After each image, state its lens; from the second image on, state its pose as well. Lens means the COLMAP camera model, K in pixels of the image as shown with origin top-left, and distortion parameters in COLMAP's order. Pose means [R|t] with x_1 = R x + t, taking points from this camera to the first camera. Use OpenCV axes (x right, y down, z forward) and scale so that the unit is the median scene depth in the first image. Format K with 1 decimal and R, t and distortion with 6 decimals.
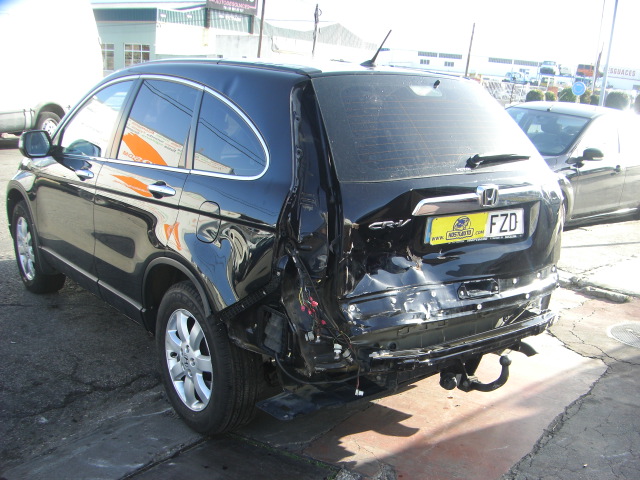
lens RADIAL K [[743.3, 0, 319.6], [0, 743.3, 313.3], [0, 0, 1]] dist [-0.255035, 0.012502]
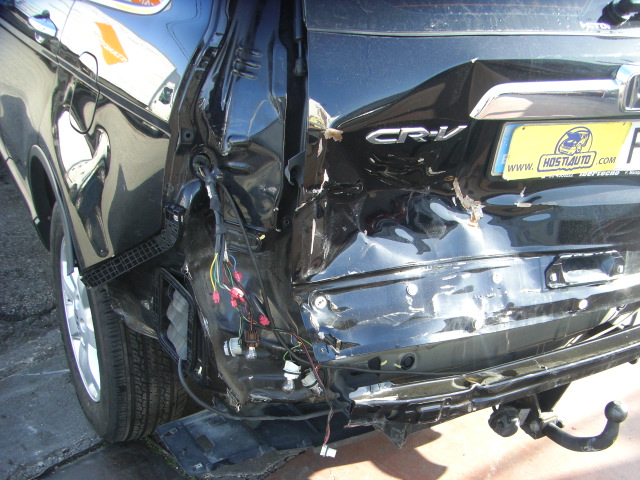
lens RADIAL K [[729.1, 0, 335.9], [0, 729.1, 322.7], [0, 0, 1]] dist [-0.179421, 0.079337]
pose [[0.992262, 0.107349, -0.062385, 0.080379], [-0.091634, 0.972206, 0.215450, -0.092661], [0.083780, -0.208066, 0.974520, 0.511666]]
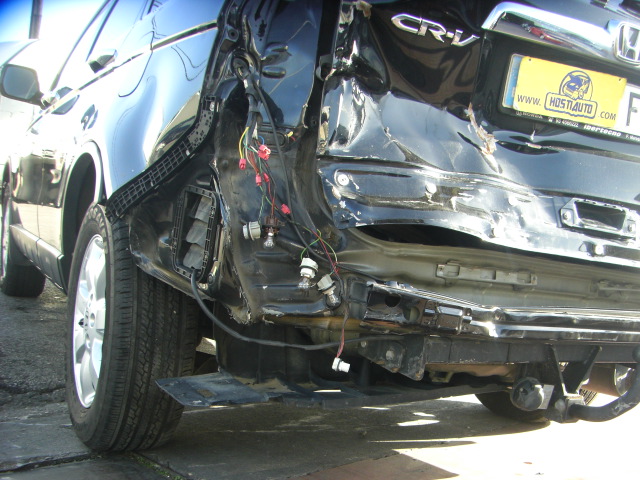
lens RADIAL K [[729.1, 0, 335.9], [0, 729.1, 322.7], [0, 0, 1]] dist [-0.179421, 0.079337]
pose [[0.986429, 0.119007, -0.113112, 0.100038], [-0.137524, 0.975226, -0.173268, 0.161814], [0.089690, 0.186472, 0.978358, 0.518978]]
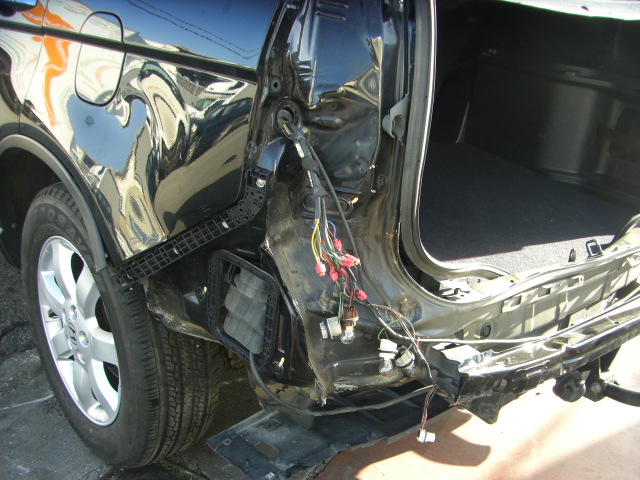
lens RADIAL K [[729.1, 0, 335.9], [0, 729.1, 322.7], [0, 0, 1]] dist [-0.179421, 0.079337]
pose [[0.994675, 0.002323, 0.103038, -0.052553], [-0.021632, 0.982183, 0.186678, -0.050363], [-0.100769, -0.187913, 0.977003, 0.557154]]
